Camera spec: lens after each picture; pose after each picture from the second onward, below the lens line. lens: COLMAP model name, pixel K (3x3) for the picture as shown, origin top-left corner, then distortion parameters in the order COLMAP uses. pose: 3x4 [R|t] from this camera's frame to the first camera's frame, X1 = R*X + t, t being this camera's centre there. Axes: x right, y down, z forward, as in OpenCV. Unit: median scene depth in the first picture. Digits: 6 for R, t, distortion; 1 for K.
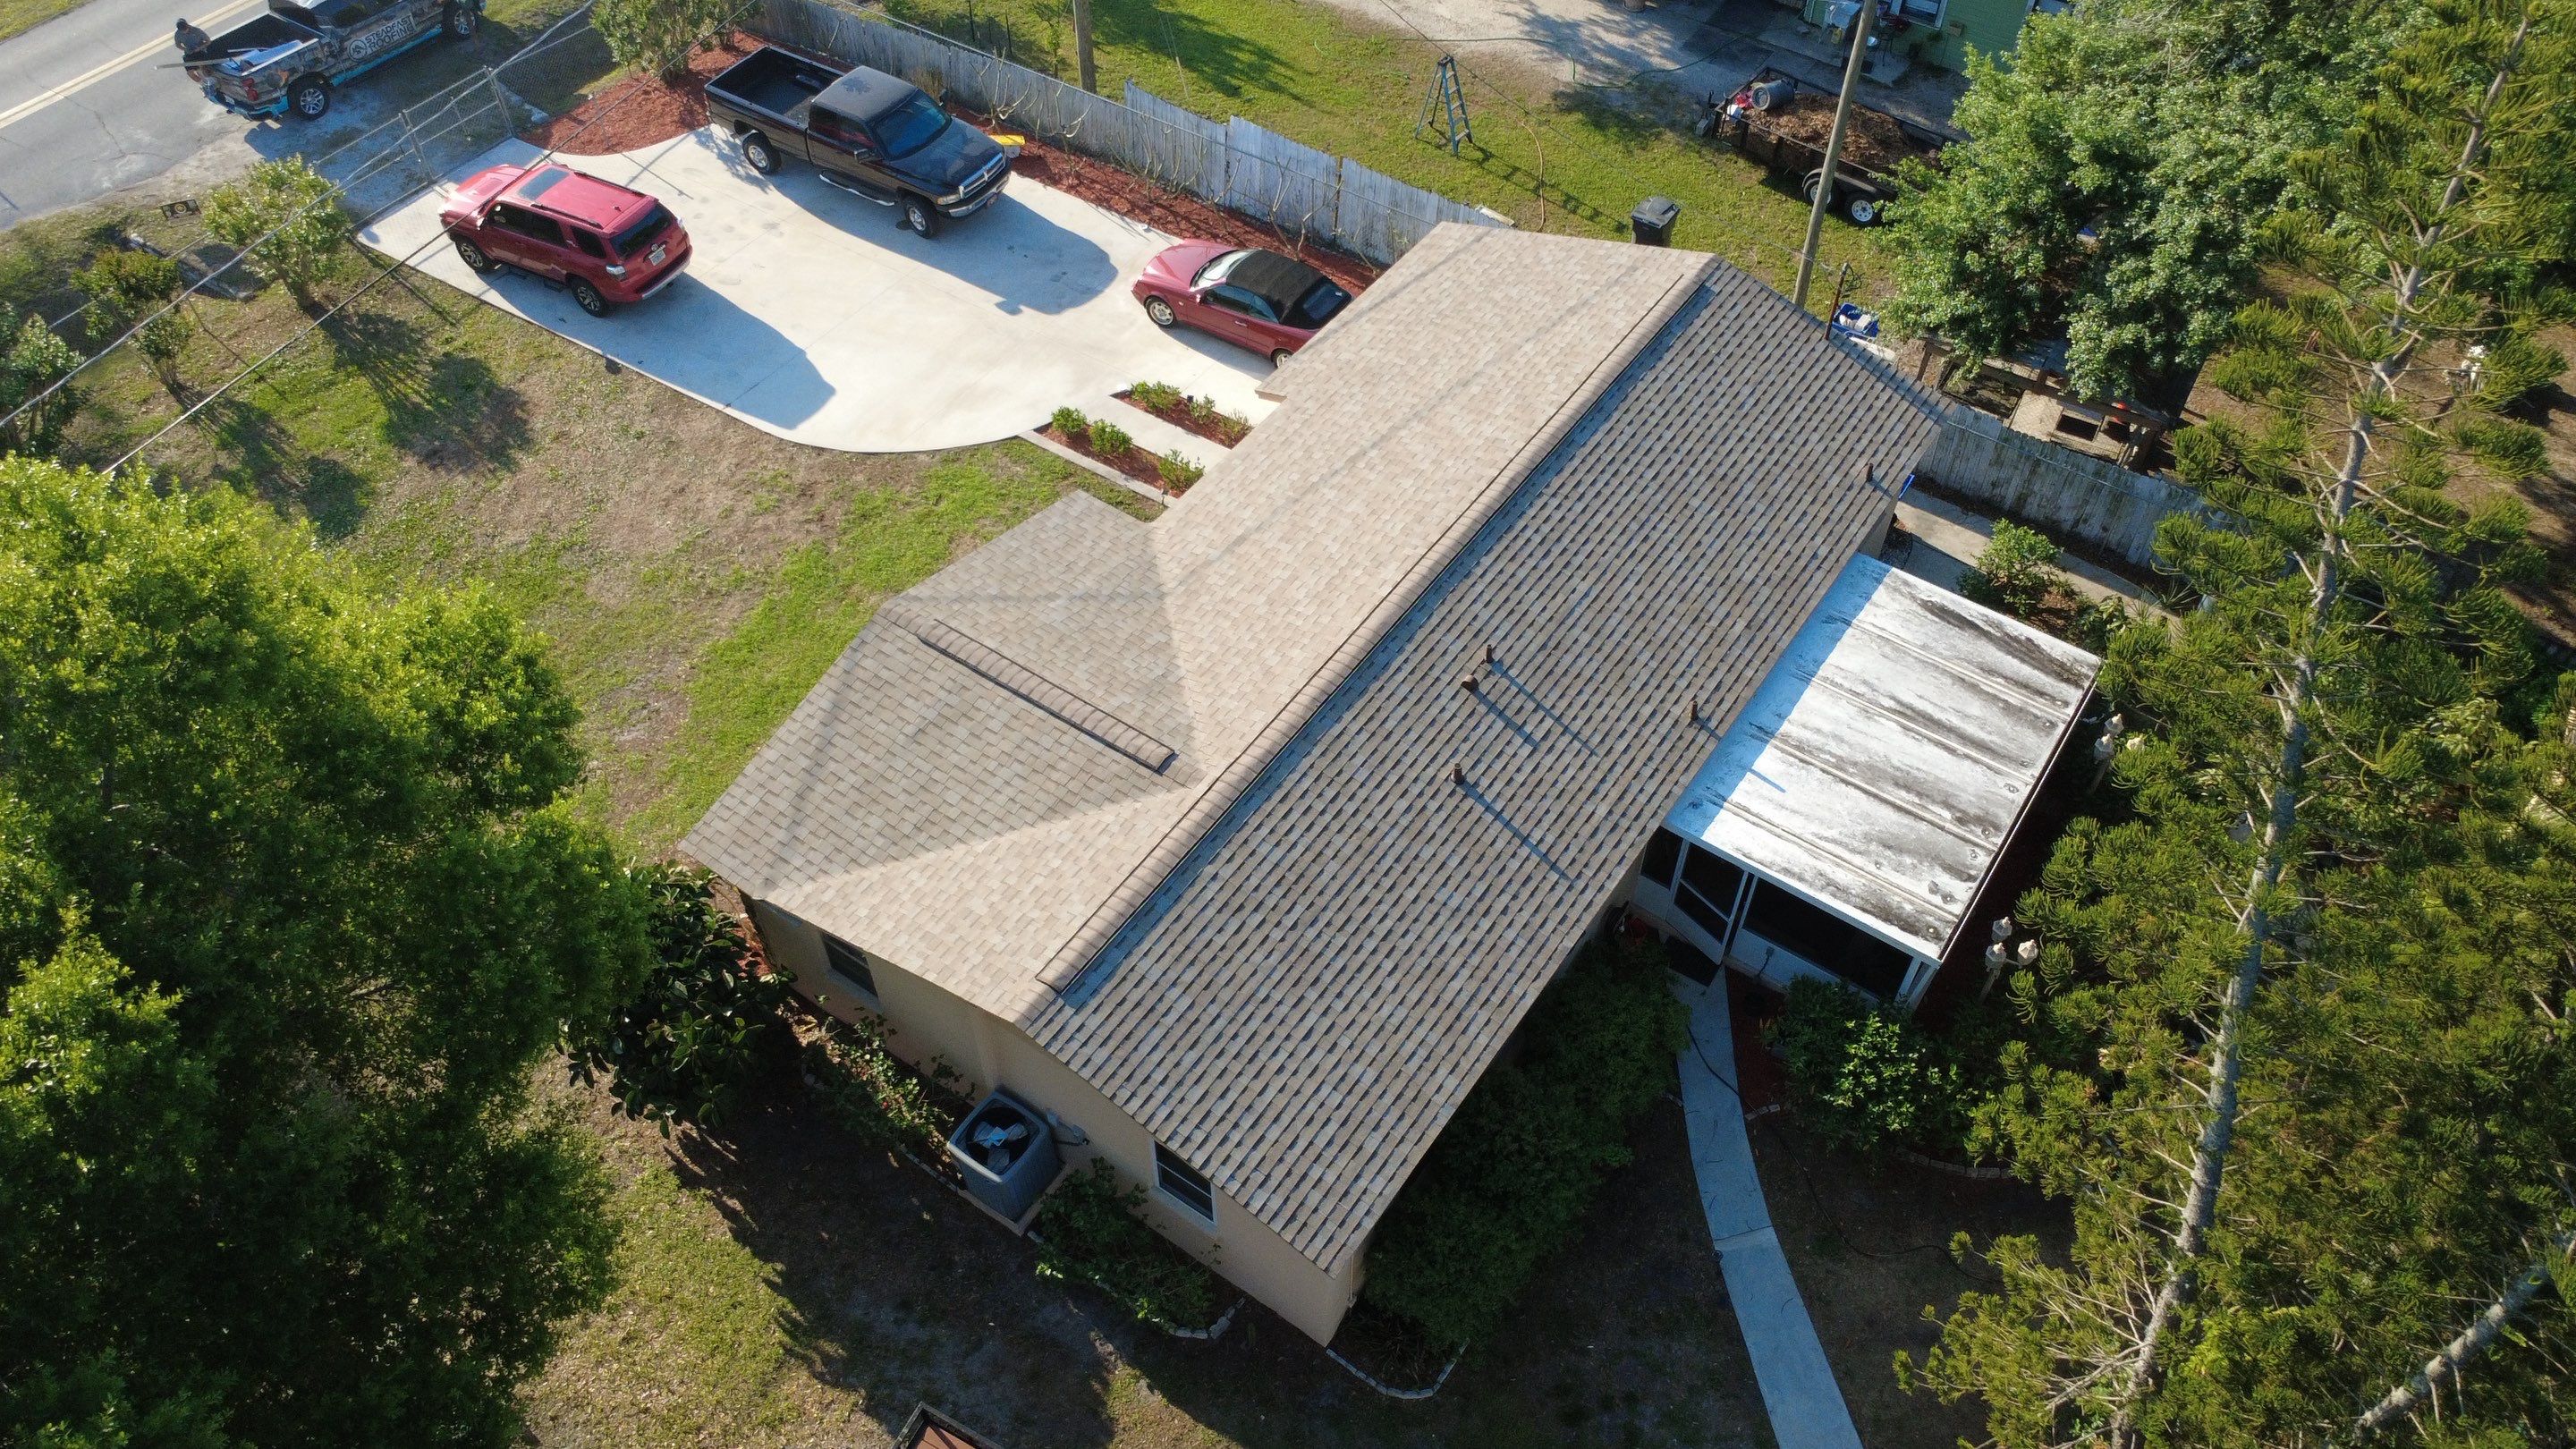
lens RADIAL K [[1873.4, 0, 1284.1], [0, 1873.4, 715.7], [0, 0, 1]] dist [0.001411, 0.001249]
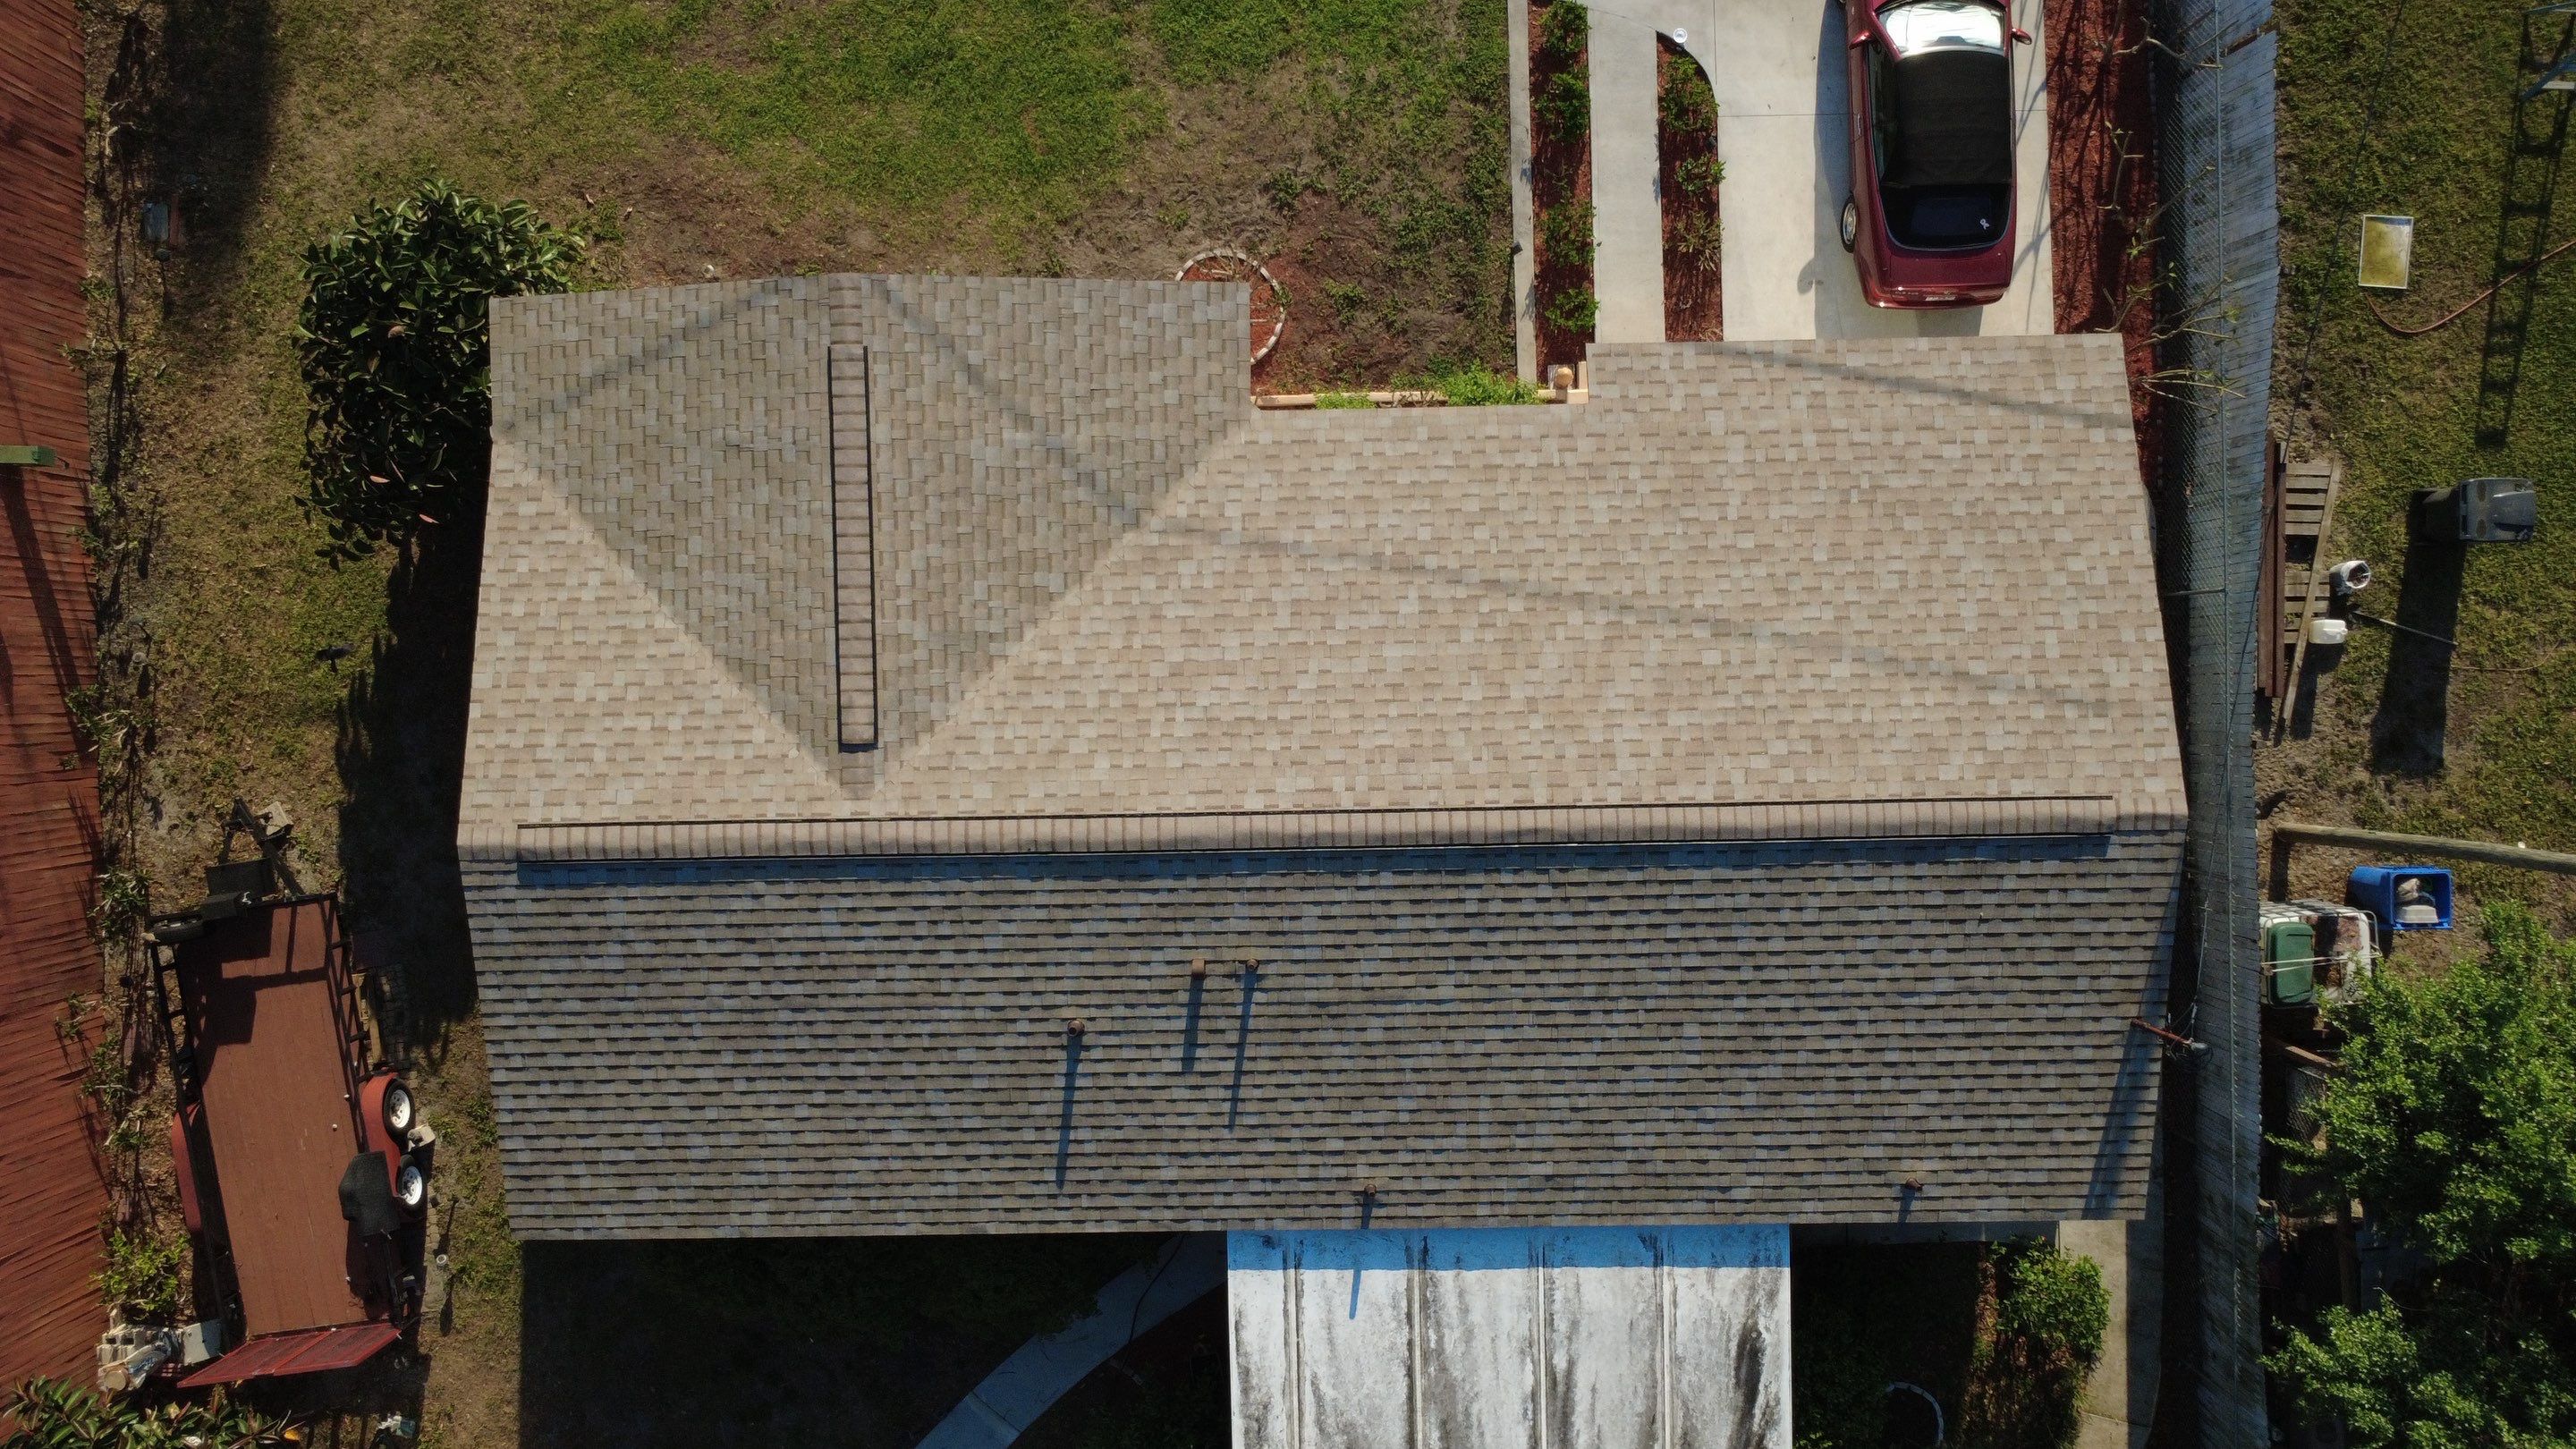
lens RADIAL K [[1873.4, 0, 1283.9], [0, 1873.4, 718.4], [0, 0, 1]] dist [0.001411, 0.001249]
pose [[0.586715, 0.809669, 0.014157, 0.022575], [-0.606633, 0.427873, 0.670015, -0.577545], [0.536434, -0.401696, 0.742212, 0.454390]]
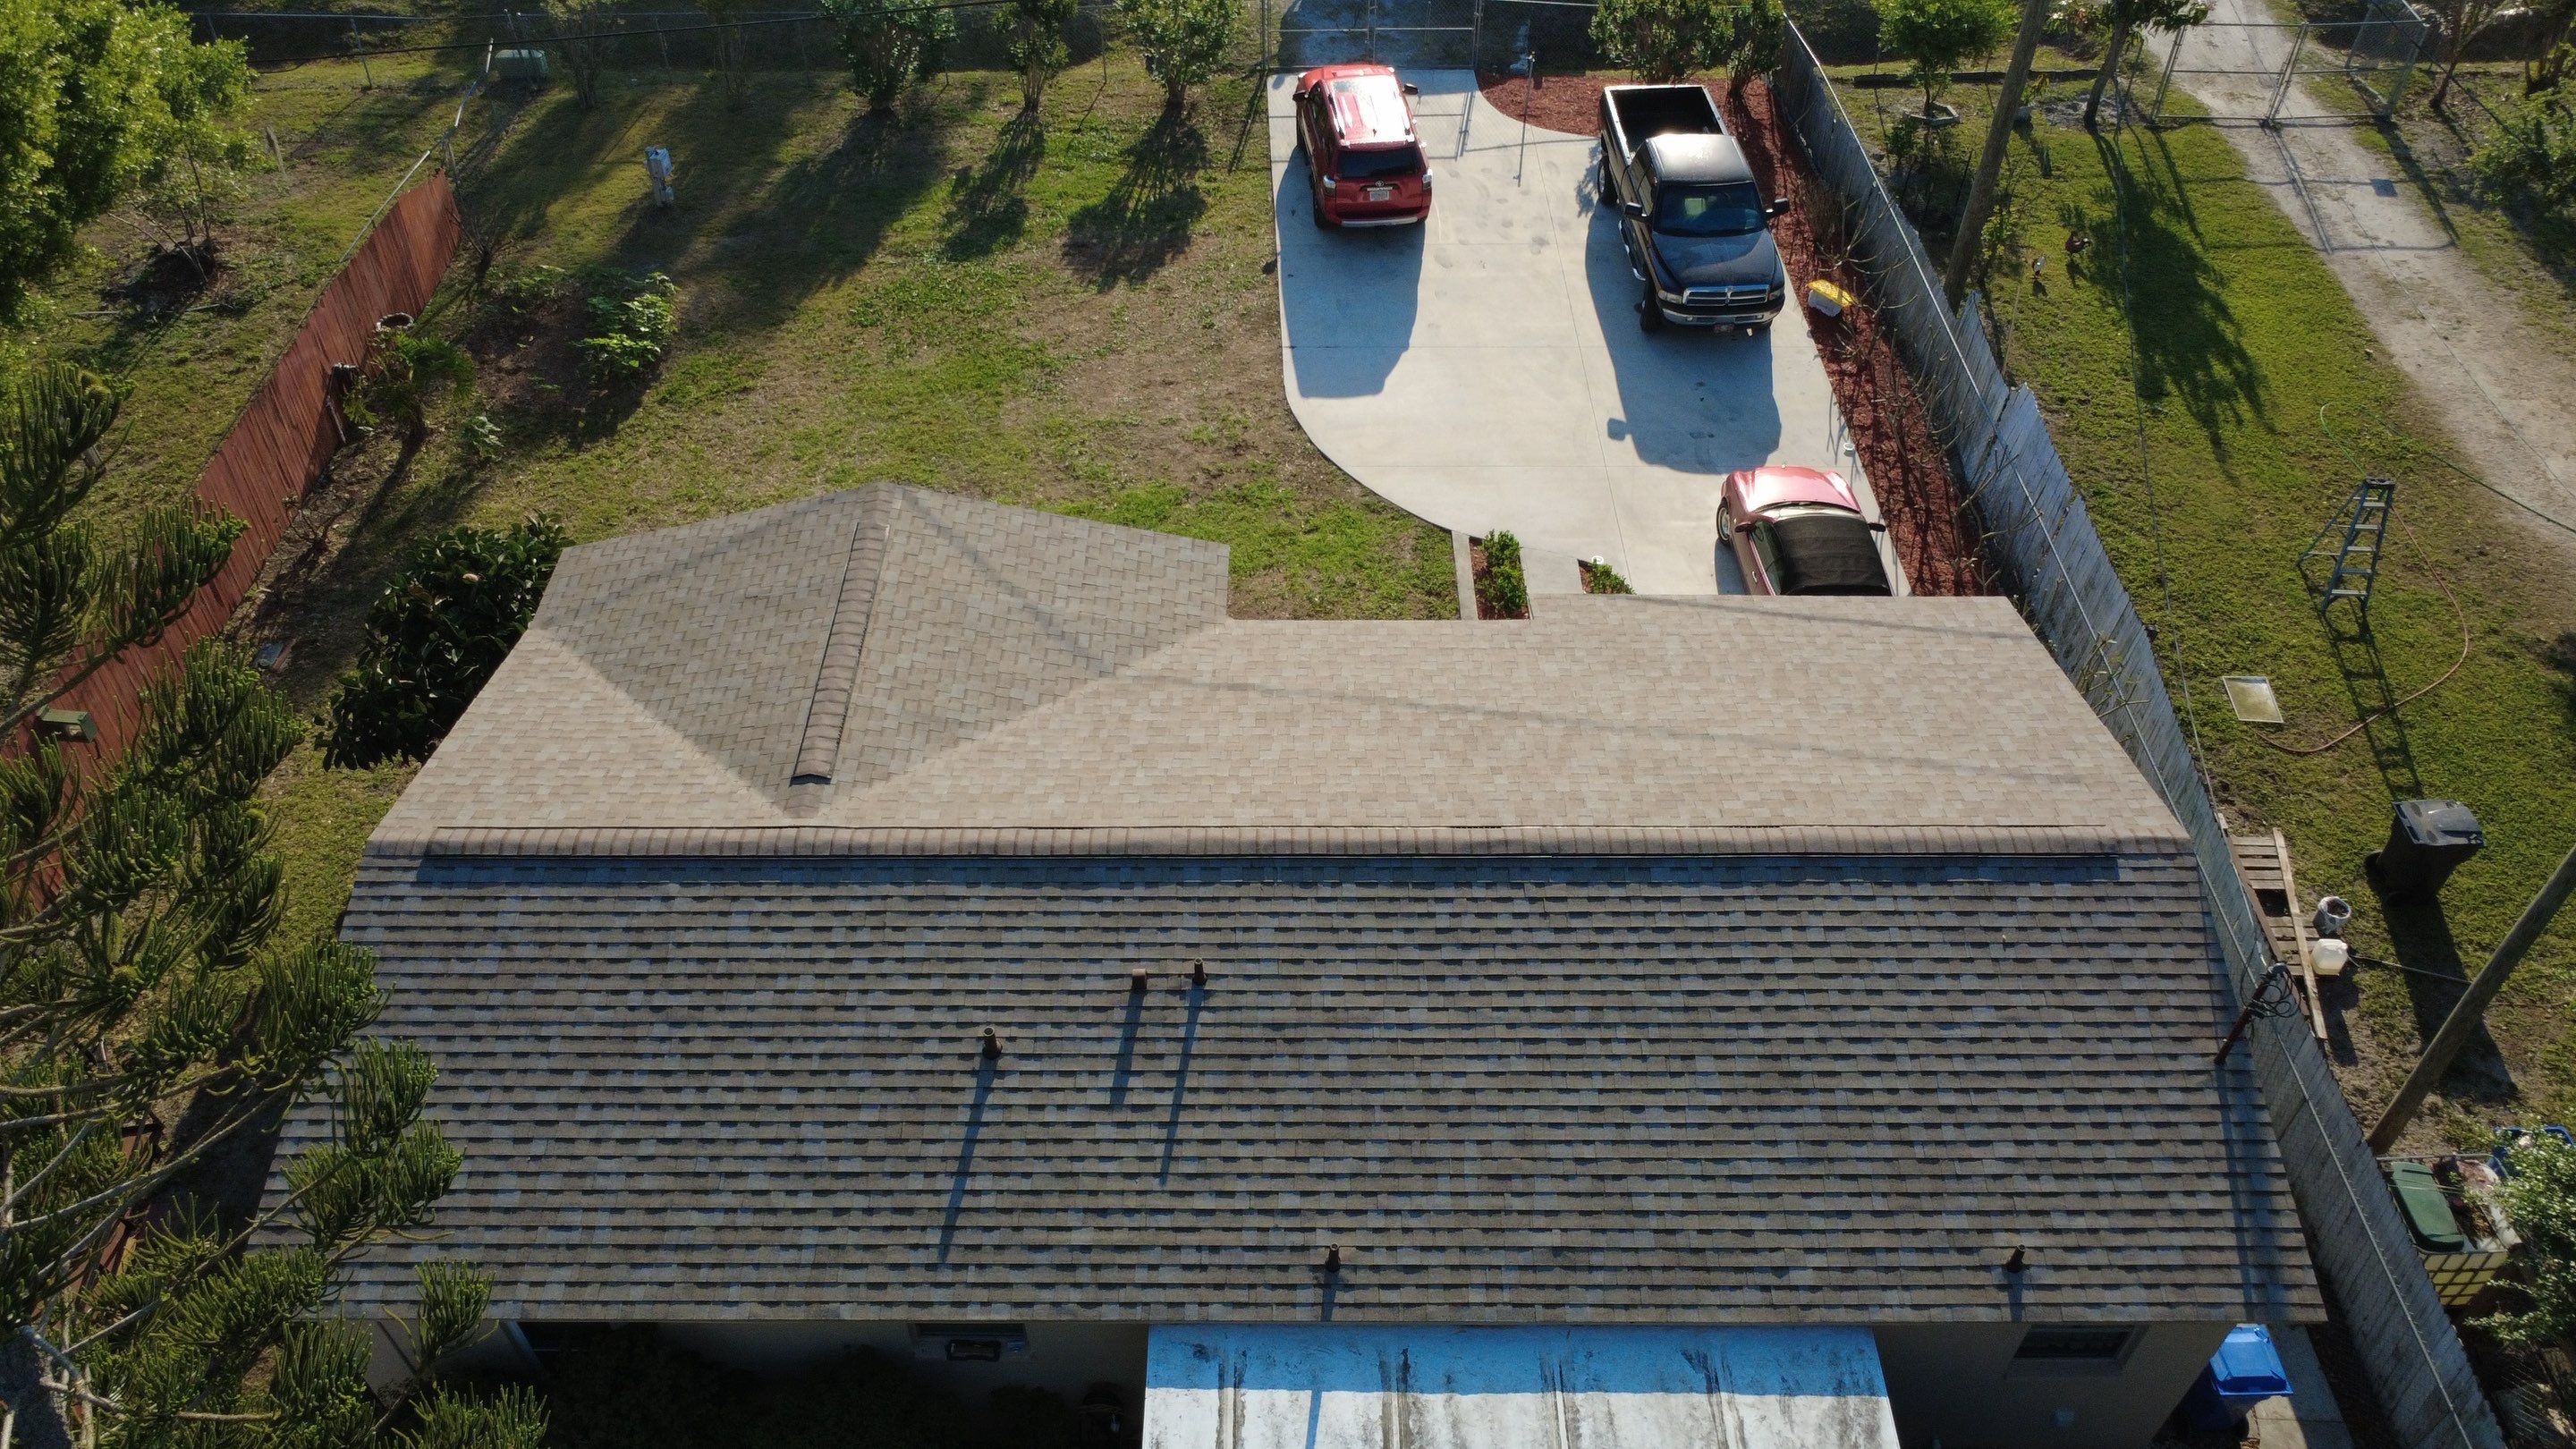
lens RADIAL K [[1873.4, 0, 1284.8], [0, 1873.4, 718.9], [0, 0, 1]] dist [0.001411, 0.001249]
pose [[0.569265, 0.578250, -0.584435, 0.456779], [-0.620647, 0.768458, 0.155788, -0.221897], [0.539198, 0.274043, 0.796345, 0.423570]]
